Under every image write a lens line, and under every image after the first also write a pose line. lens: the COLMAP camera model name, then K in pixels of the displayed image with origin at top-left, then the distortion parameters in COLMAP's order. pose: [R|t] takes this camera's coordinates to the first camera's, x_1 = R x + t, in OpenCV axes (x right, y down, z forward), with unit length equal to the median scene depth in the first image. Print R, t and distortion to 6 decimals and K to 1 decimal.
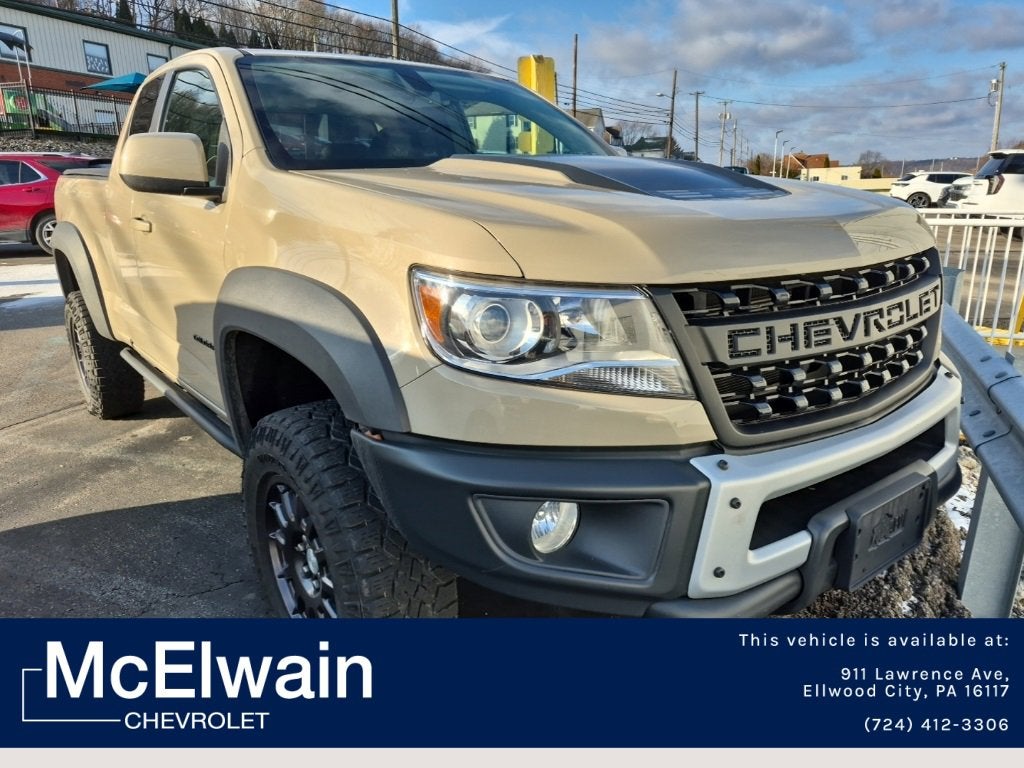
lens RADIAL K [[732.3, 0, 511.0], [0, 732.3, 363.3], [0, 0, 1]] dist [0.072002, -0.065021]
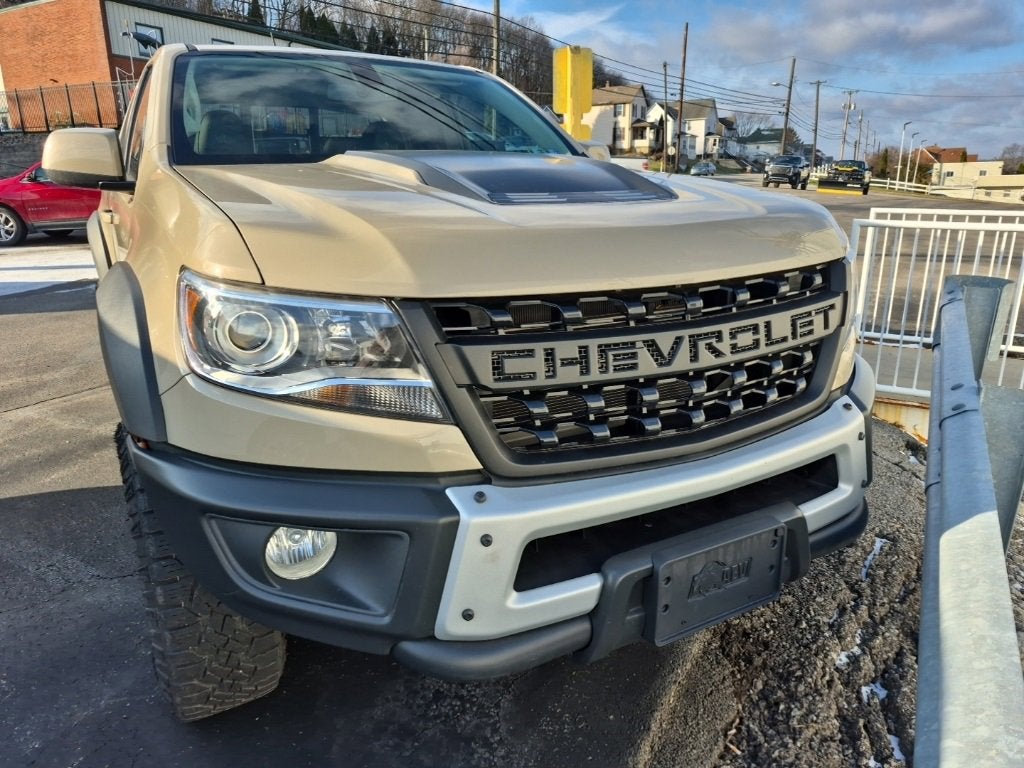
lens RADIAL K [[732.3, 0, 511.0], [0, 732.3, 363.3], [0, 0, 1]] dist [0.072002, -0.065021]
pose [[0.989331, 0.045297, -0.138463, 0.364512], [-0.043939, 0.998952, 0.012854, -0.034399], [0.138900, -0.006633, 0.990284, 0.085644]]
